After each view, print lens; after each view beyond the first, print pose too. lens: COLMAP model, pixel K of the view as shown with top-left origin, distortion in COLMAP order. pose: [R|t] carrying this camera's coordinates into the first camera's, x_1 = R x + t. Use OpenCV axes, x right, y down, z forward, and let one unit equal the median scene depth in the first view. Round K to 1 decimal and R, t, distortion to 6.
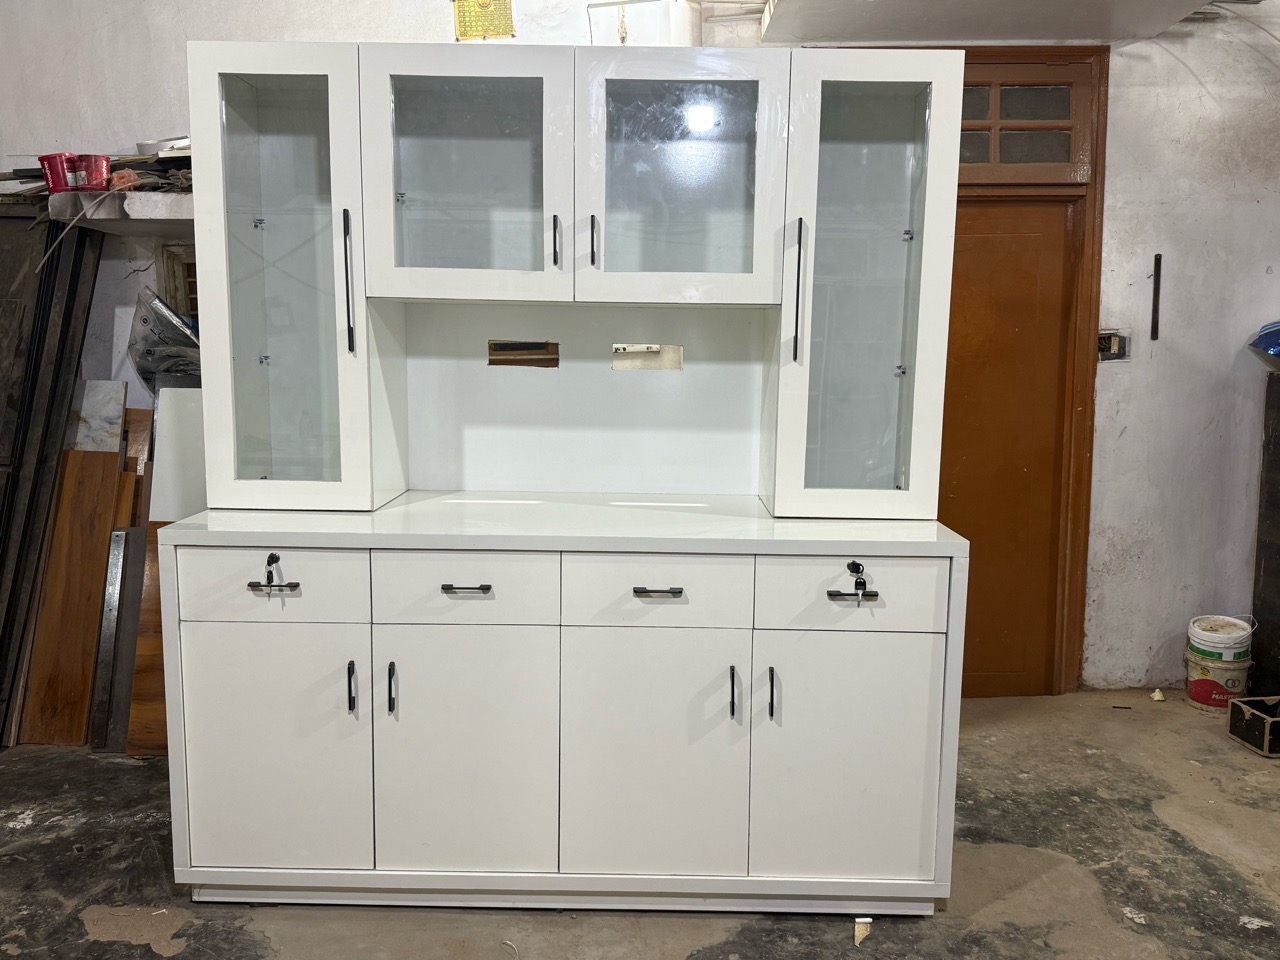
lens RADIAL K [[1039.9, 0, 639.0], [0, 1039.9, 482.2], [0, 0, 1]] dist [0.062204, -0.082641]
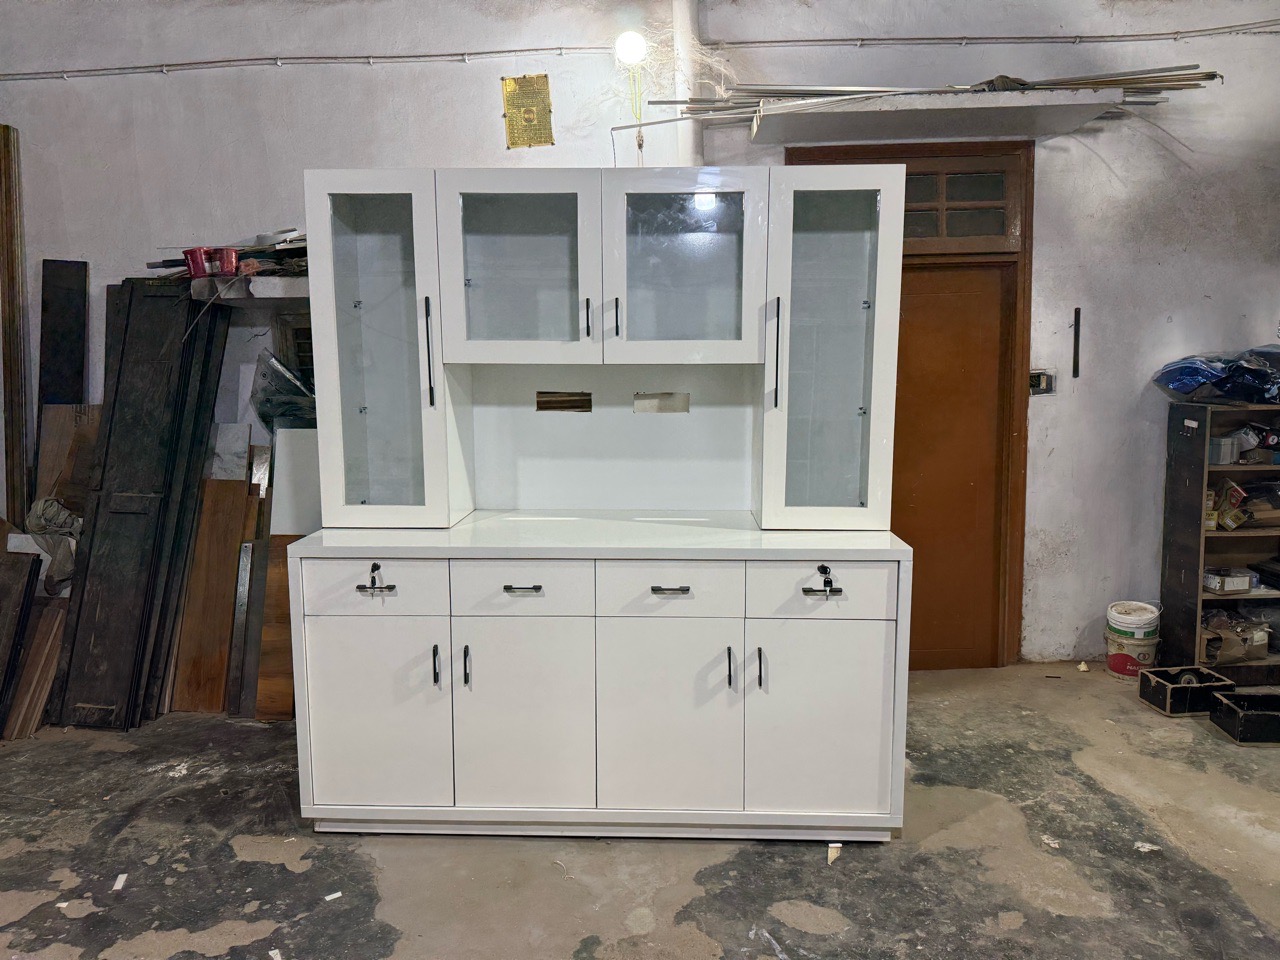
lens RADIAL K [[906.9, 0, 640.3], [0, 906.9, 480.2], [0, 0, 1]] dist [0.091282, -0.138937]
pose [[0.999620, -0.011855, -0.024902, 0.008983], [0.011820, 0.999929, -0.001561, -0.025561], [0.024918, 0.001266, 0.999689, -0.112578]]
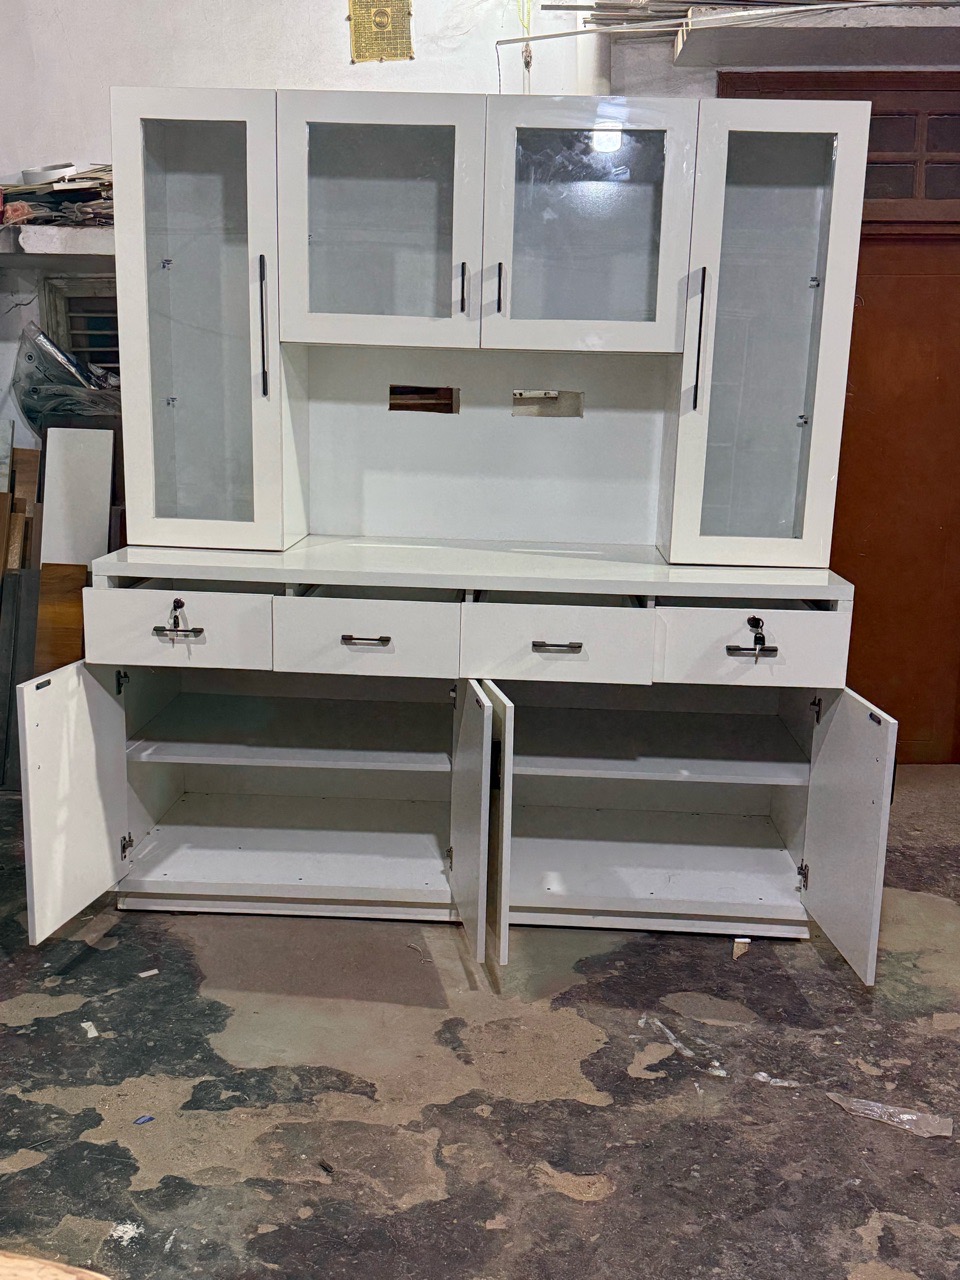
lens RADIAL K [[1319.3, 0, 477.8], [0, 1319.3, 657.0], [0, 0, 1]] dist [0.142853, -0.318842]
pose [[0.999518, 0.018648, -0.024813, -0.024389], [-0.016826, 0.997282, 0.071726, 0.033419], [0.026083, -0.071274, 0.997116, -0.303461]]
